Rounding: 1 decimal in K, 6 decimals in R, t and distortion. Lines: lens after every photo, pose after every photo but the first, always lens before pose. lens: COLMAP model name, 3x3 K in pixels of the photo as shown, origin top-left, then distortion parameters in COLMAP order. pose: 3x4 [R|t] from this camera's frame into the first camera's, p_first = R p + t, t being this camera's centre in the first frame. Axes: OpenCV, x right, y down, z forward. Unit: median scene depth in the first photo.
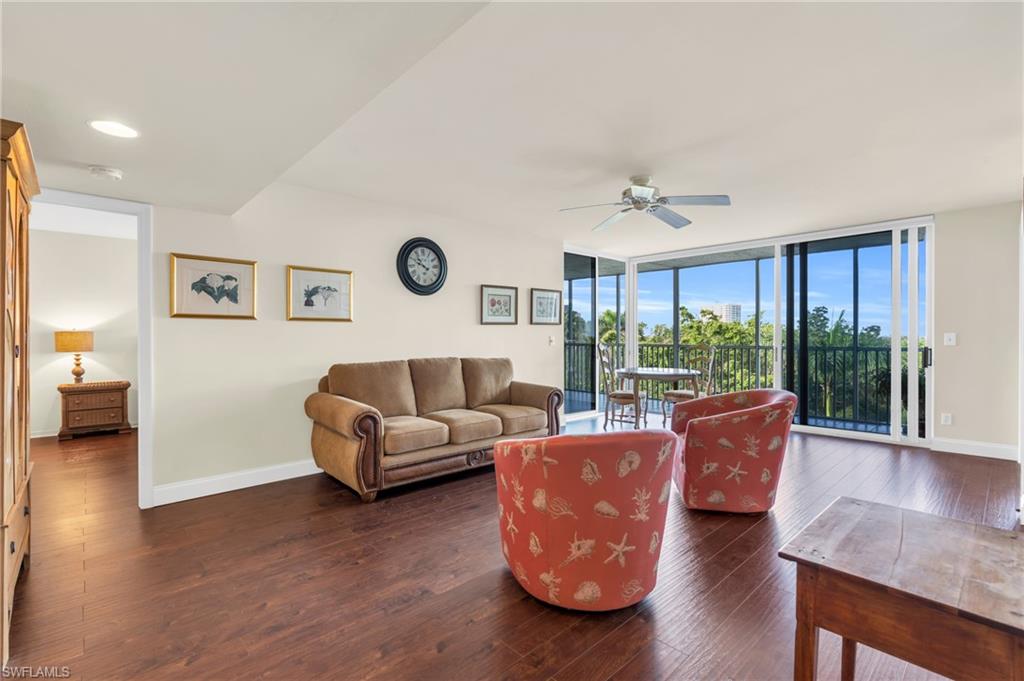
lens RADIAL K [[468.4, 0, 512.4], [0, 468.4, 338.2], [0, 0, 1]] dist [0.000173, -0.000320]
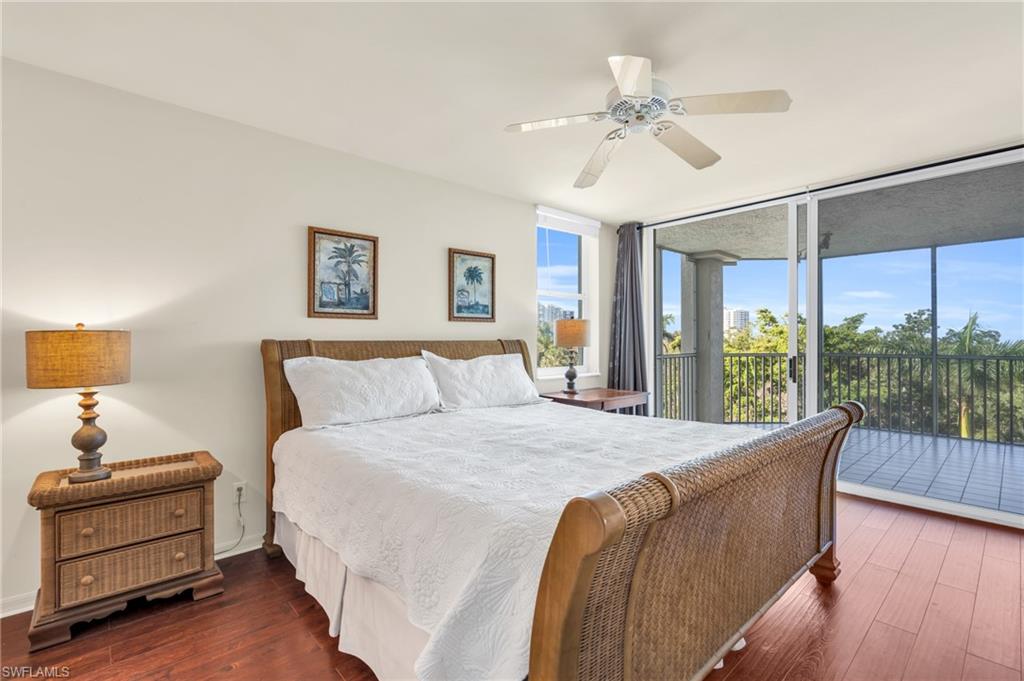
lens RADIAL K [[468.4, 0, 515.0], [0, 468.4, 341.5], [0, 0, 1]] dist [0.000173, -0.000320]
pose [[0.999669, 0.001298, -0.025679, -0.473481], [-0.001437, 0.999984, -0.005405, -0.003378], [0.025672, 0.005440, 0.999656, 0.519872]]
